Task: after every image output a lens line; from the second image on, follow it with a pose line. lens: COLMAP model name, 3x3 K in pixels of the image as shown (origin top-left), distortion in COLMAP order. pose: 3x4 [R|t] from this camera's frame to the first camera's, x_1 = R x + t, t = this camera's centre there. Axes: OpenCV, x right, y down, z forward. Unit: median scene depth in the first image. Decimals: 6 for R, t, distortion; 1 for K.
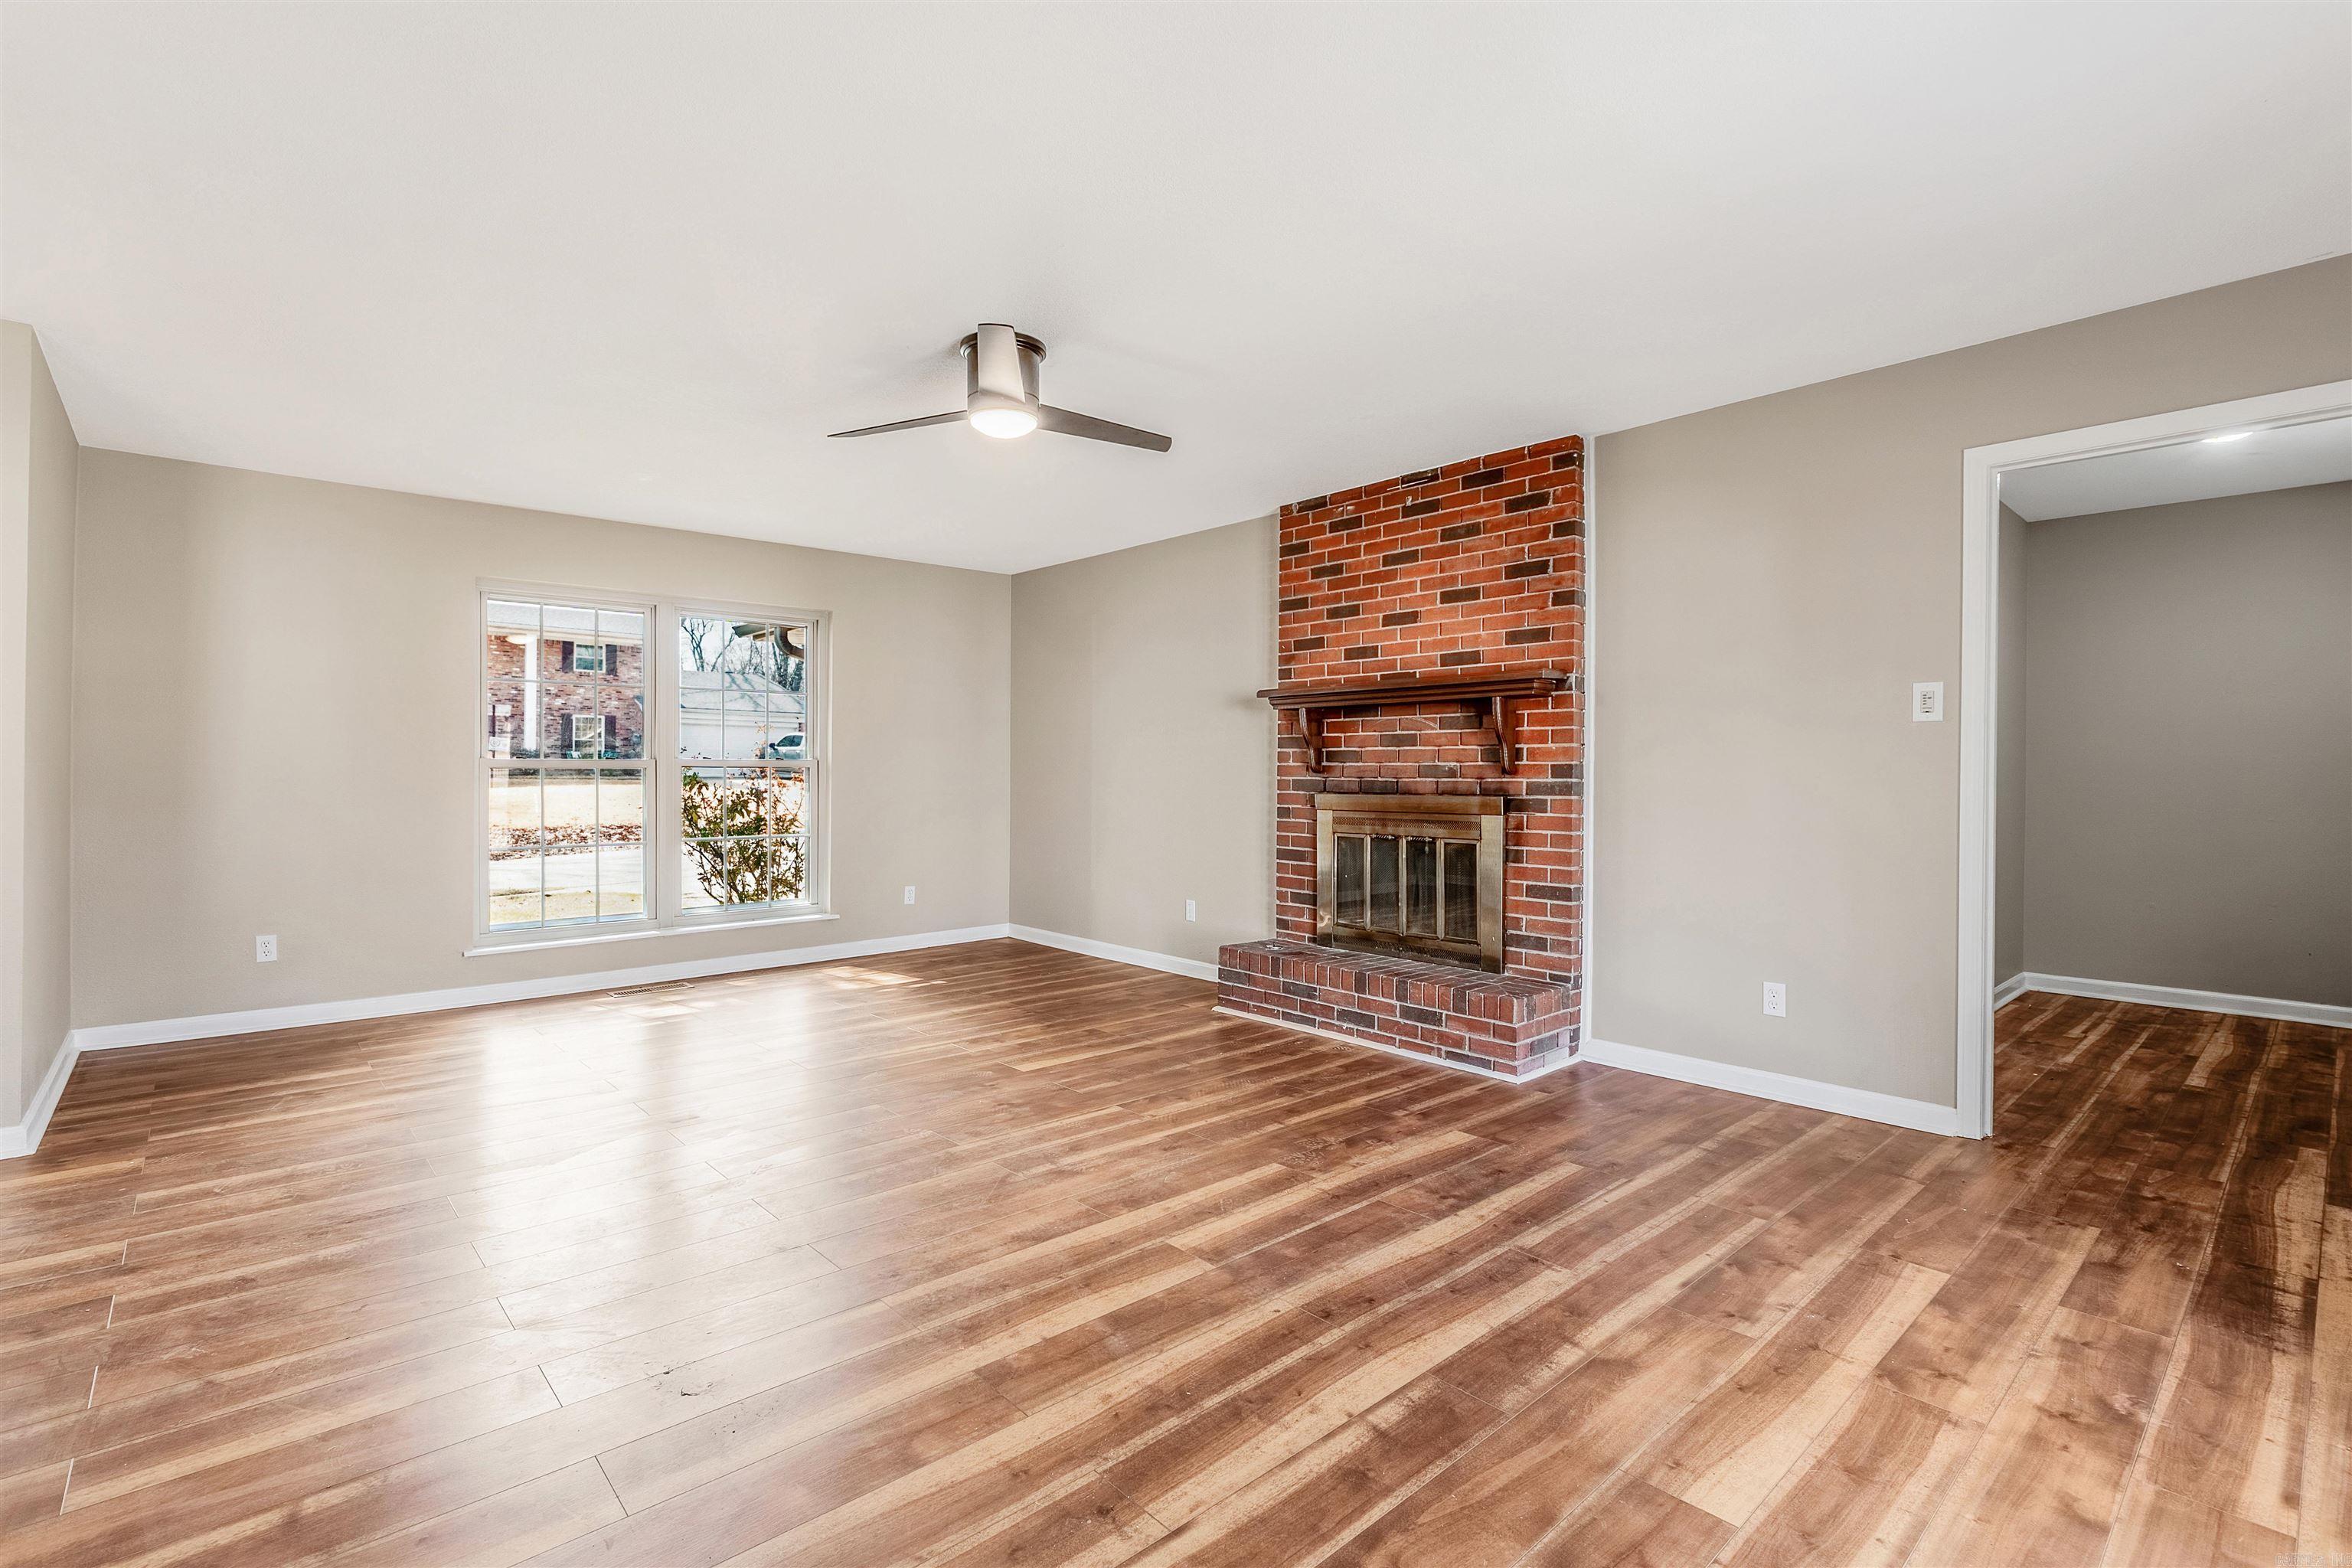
lens RADIAL K [[1075.2, 0, 1139.0], [0, 1075.2, 772.5], [0, 0, 1]] dist [-0.004344, 0.000181]
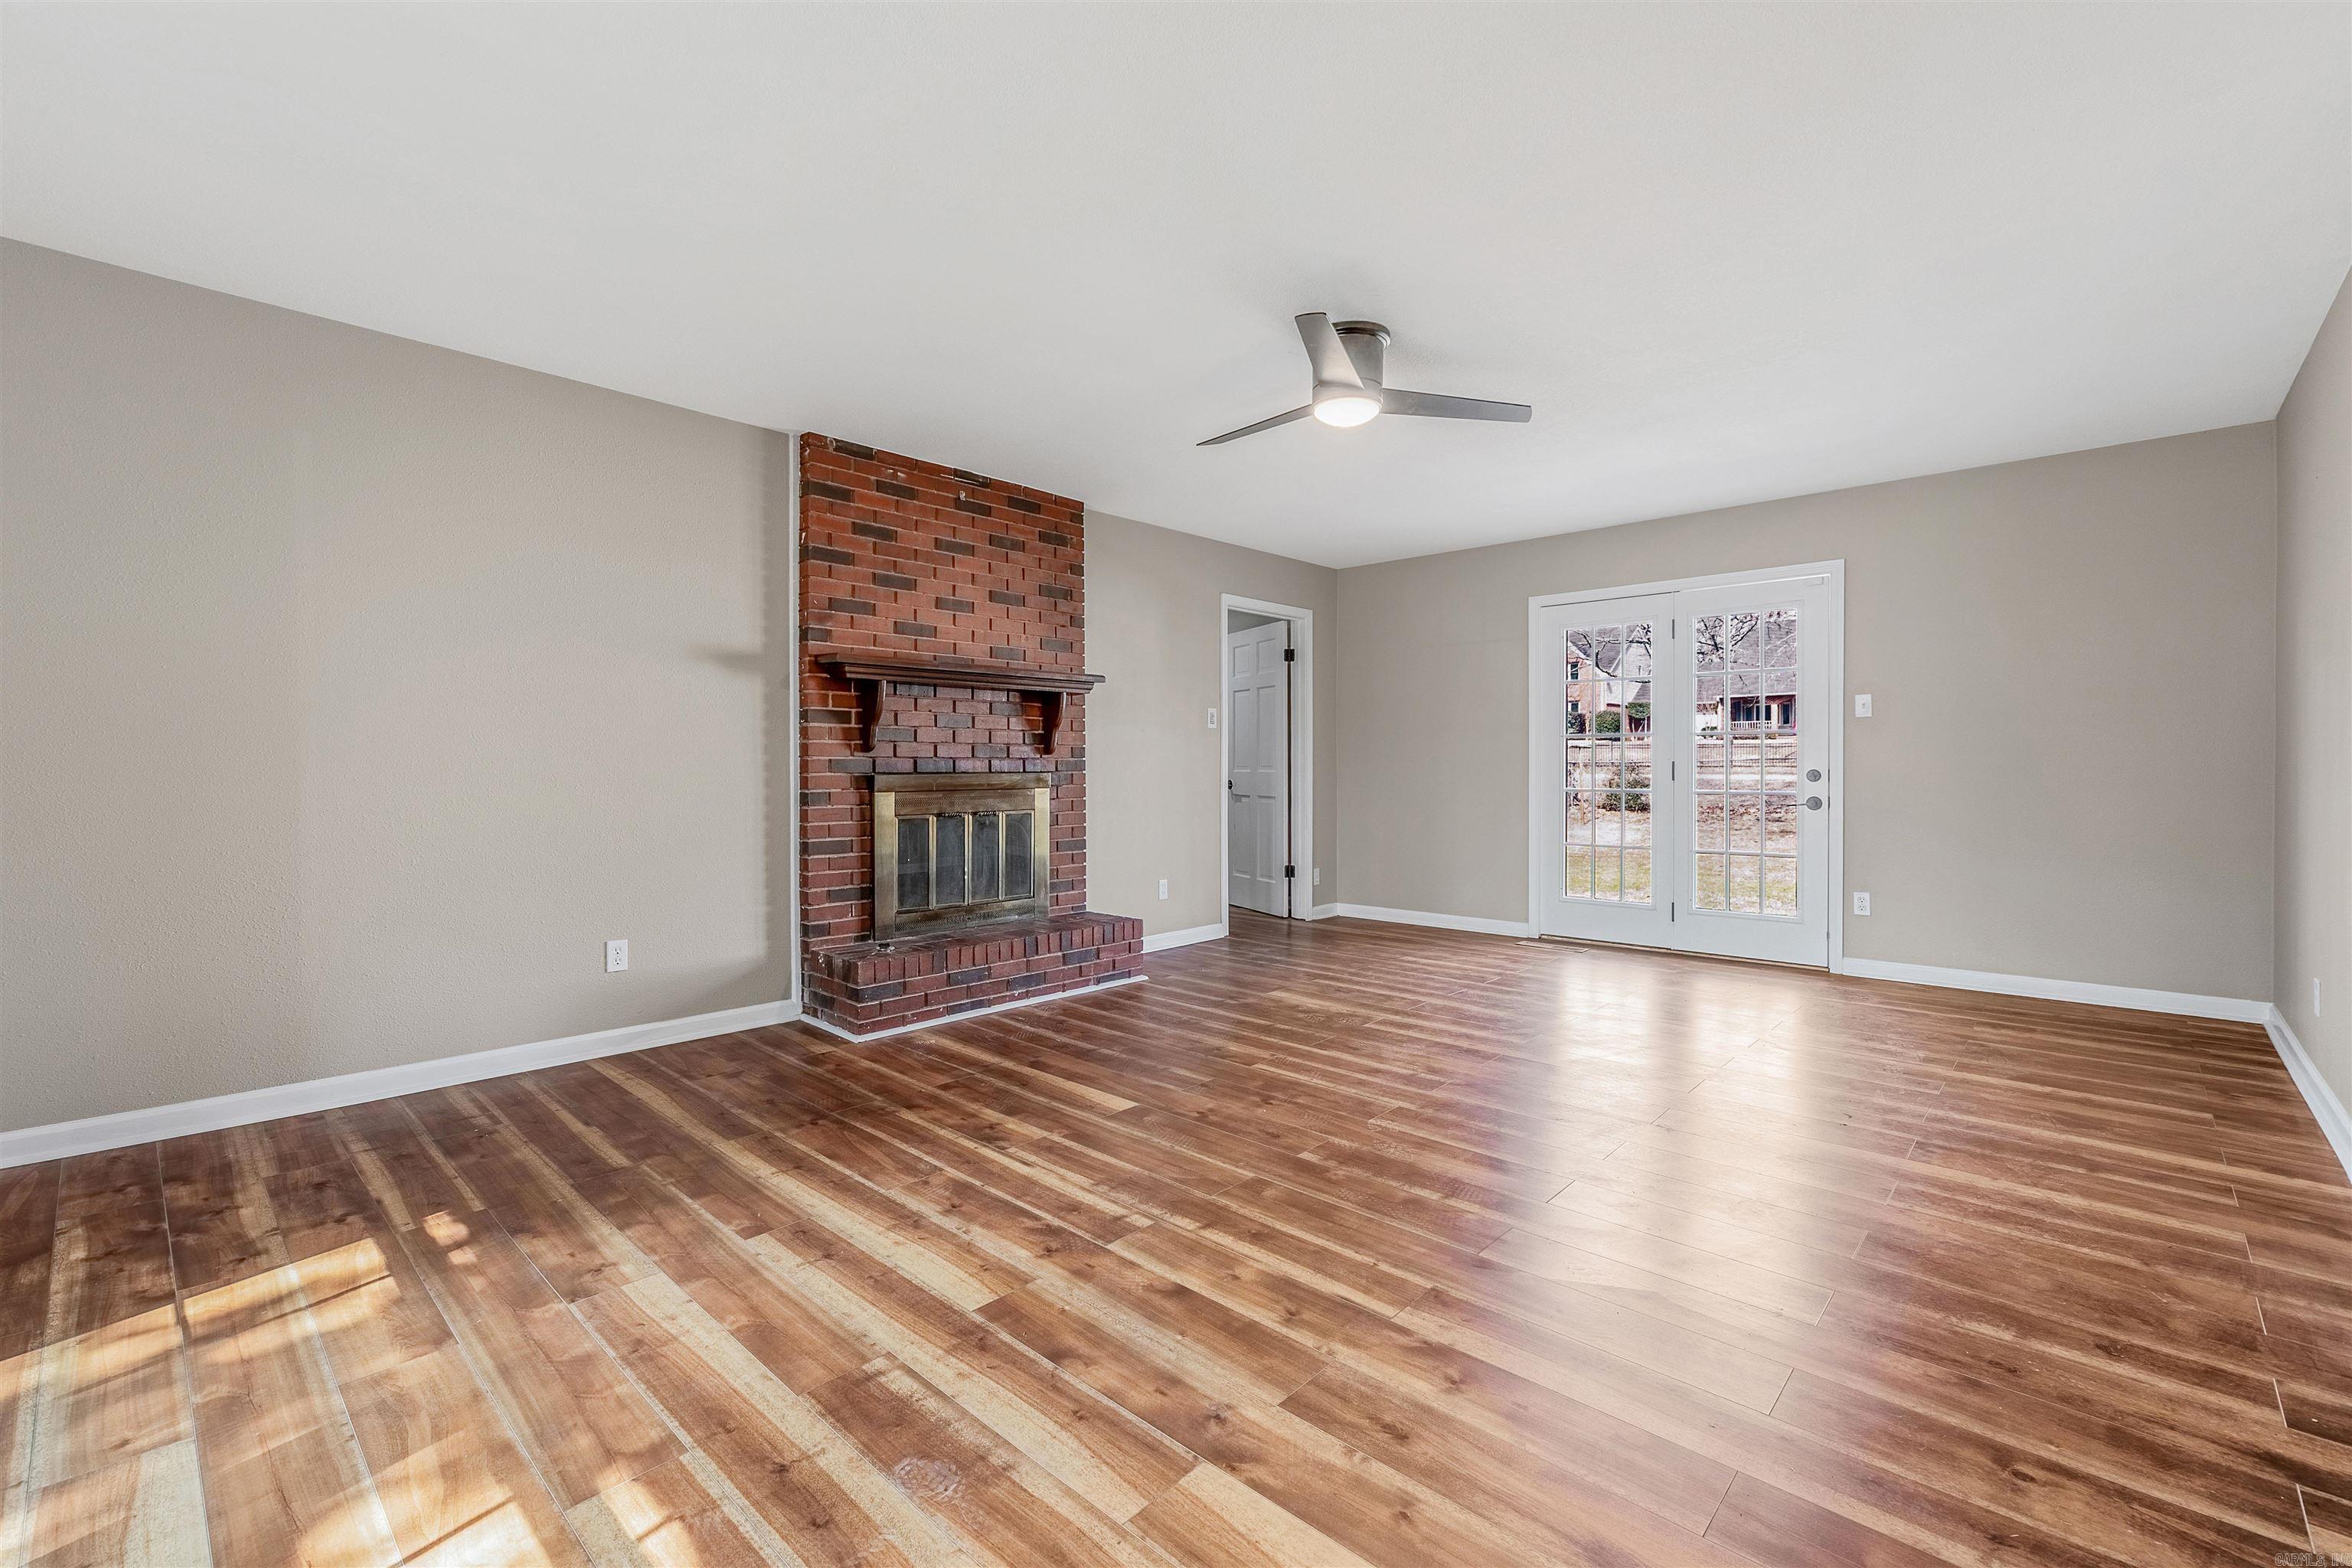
lens RADIAL K [[1025.5, 0, 1162.7], [0, 1025.5, 761.6], [0, 0, 1]] dist [-0.002217, -0.000164]
pose [[-0.109536, -0.002993, 0.993978, -1.251472], [-0.003875, 0.999989, 0.002584, 0.009417], [-0.993975, -0.003568, -0.109546, 1.475815]]
